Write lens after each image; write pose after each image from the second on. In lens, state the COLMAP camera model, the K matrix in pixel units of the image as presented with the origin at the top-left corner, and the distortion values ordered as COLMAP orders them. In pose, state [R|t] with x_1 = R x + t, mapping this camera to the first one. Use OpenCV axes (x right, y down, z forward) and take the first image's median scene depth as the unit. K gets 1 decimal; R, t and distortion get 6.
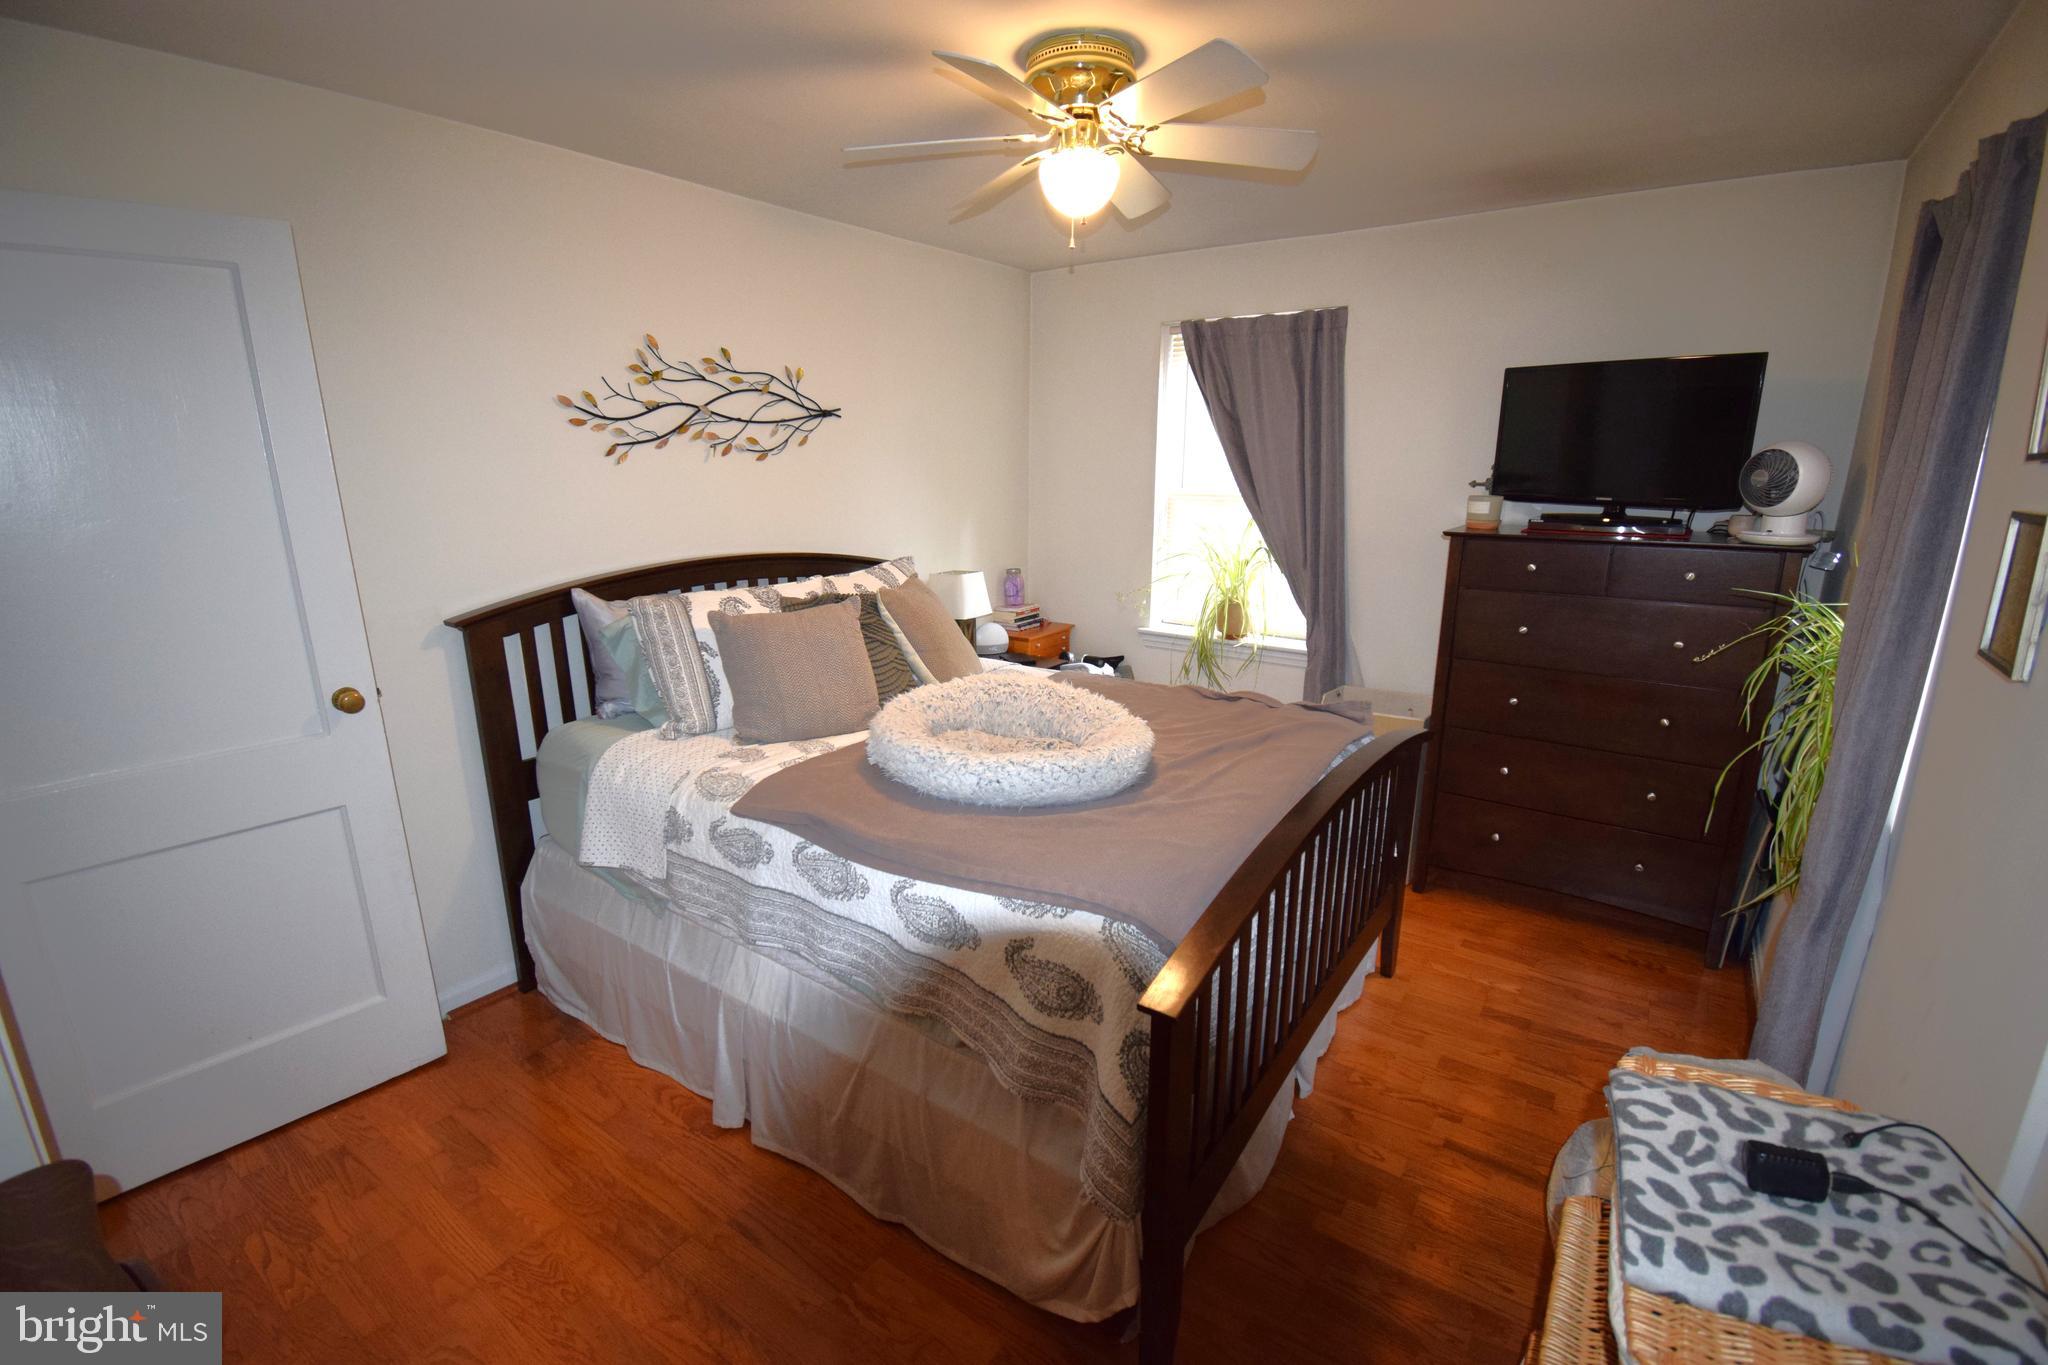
lens RADIAL K [[899.4, 0, 1033.2], [0, 899.4, 687.8], [0, 0, 1]] dist [-0.010369, -0.005092]
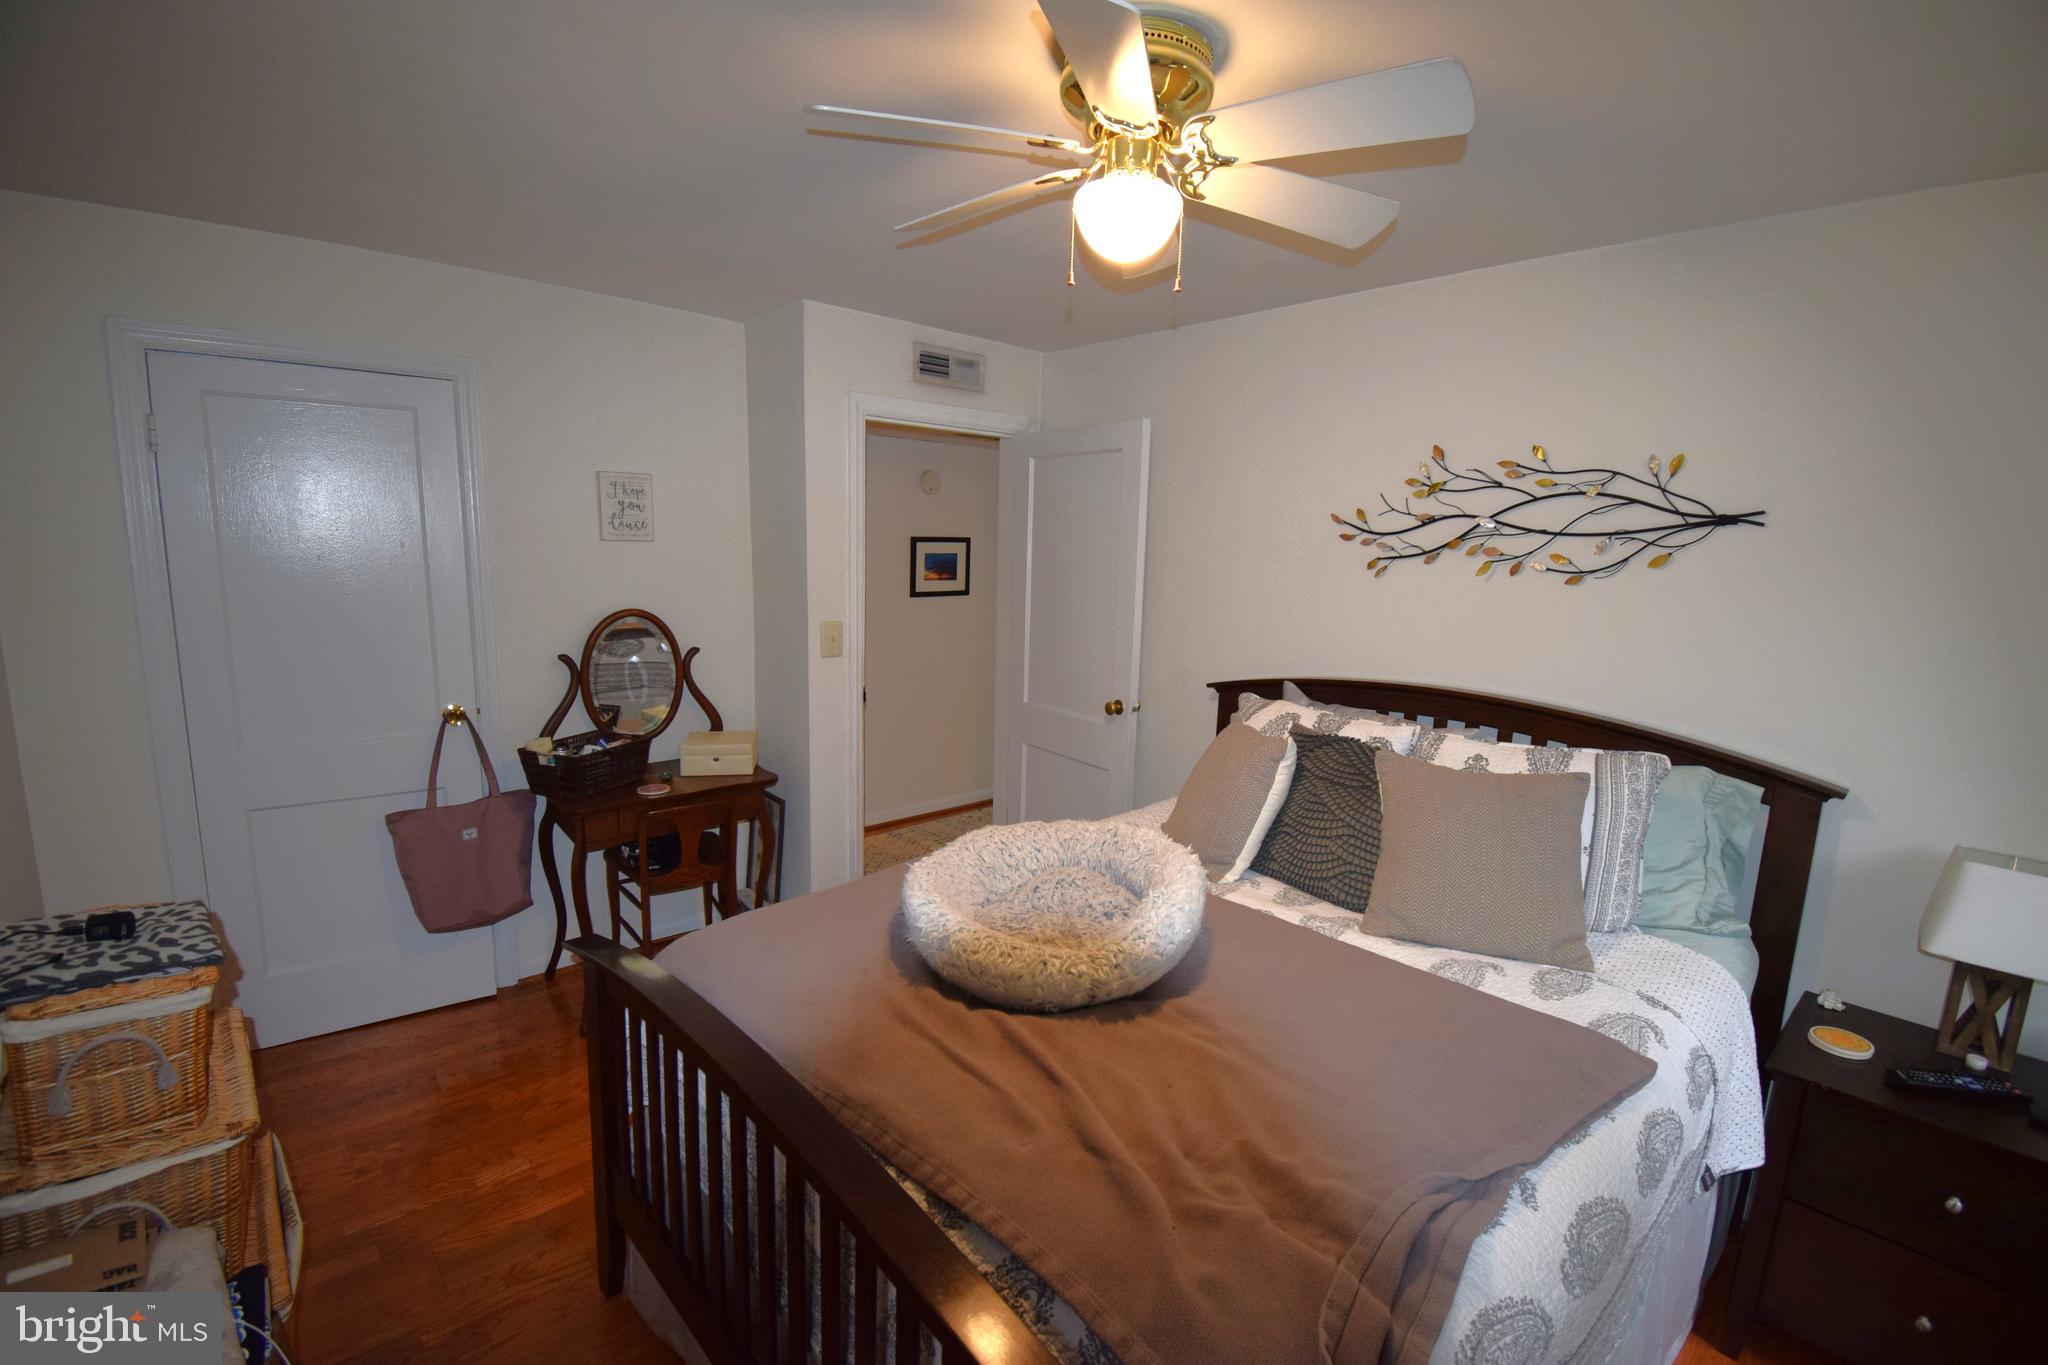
lens RADIAL K [[899.4, 0, 1028.2], [0, 899.4, 682.6], [0, 0, 1]] dist [-0.010369, -0.005092]
pose [[-0.203160, 0.146816, -0.968076, 0.741036], [-0.270102, 0.941930, 0.199534, -0.284881], [0.941154, 0.302016, -0.151707, 1.000437]]
